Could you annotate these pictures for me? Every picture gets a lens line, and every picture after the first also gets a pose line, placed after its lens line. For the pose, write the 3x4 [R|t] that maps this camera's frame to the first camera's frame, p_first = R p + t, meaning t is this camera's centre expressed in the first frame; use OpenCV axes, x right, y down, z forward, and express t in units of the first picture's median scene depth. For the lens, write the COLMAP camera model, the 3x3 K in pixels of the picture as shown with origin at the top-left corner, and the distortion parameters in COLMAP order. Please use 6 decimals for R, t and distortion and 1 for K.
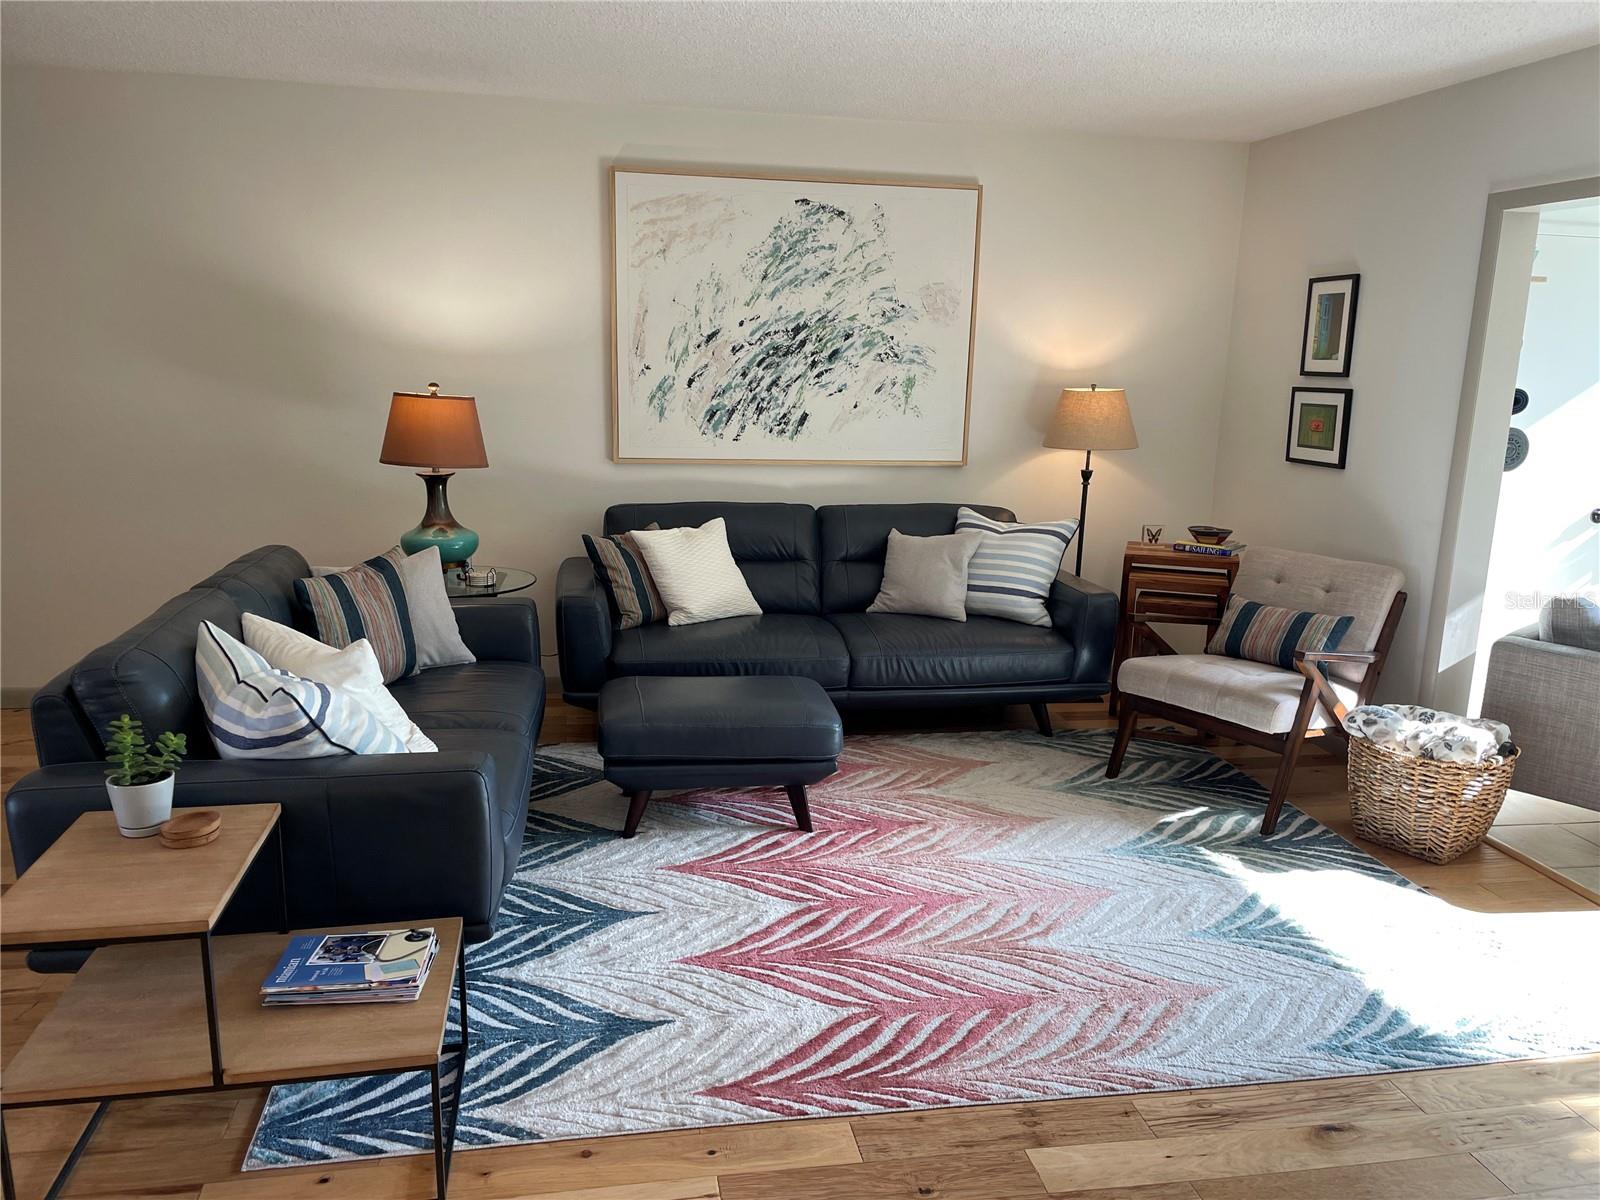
lens RADIAL K [[1209.2, 0, 807.9], [0, 1209.2, 612.5], [0, 0, 1]] dist [0.083989, -0.107264]
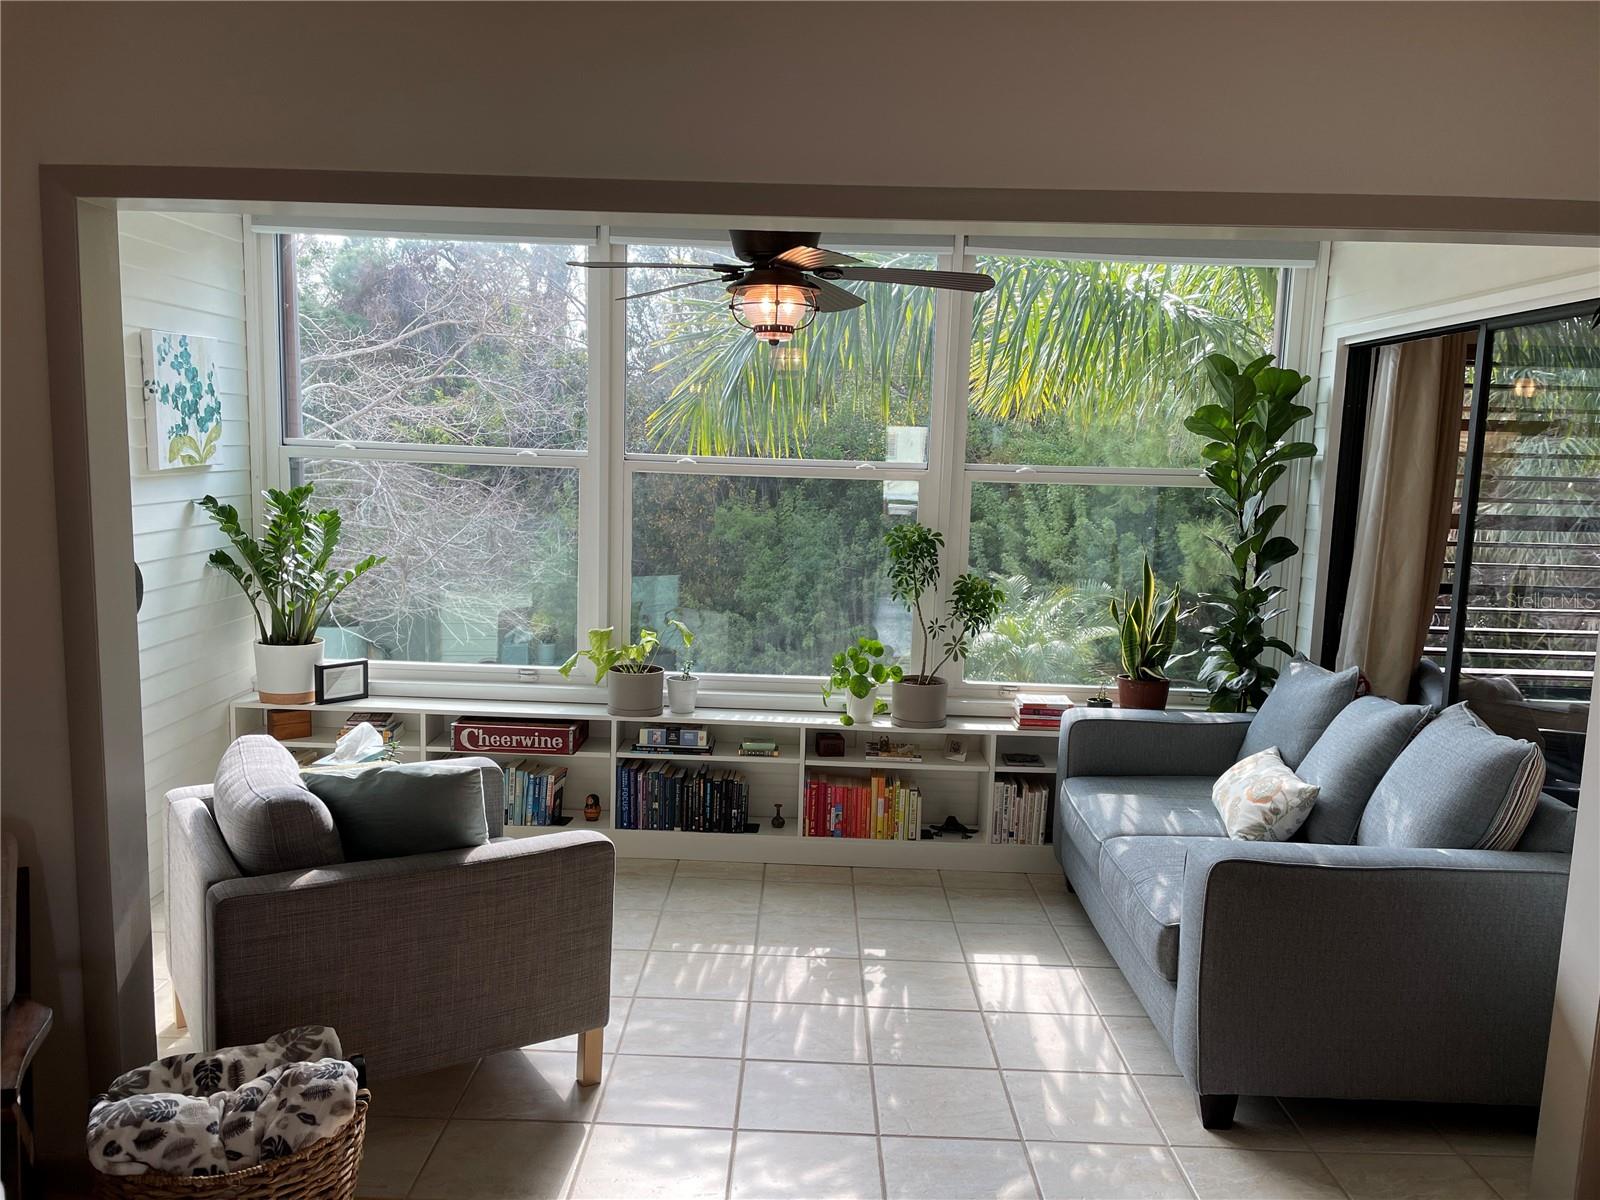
lens RADIAL K [[1209.2, 0, 790.4], [0, 1209.2, 618.2], [0, 0, 1]] dist [0.083989, -0.107264]
pose [[0.196885, -0.161554, 0.967025, 0.034138], [0.183570, 0.974962, 0.125505, -0.140858], [-0.963088, 0.152806, 0.221611, 0.559933]]
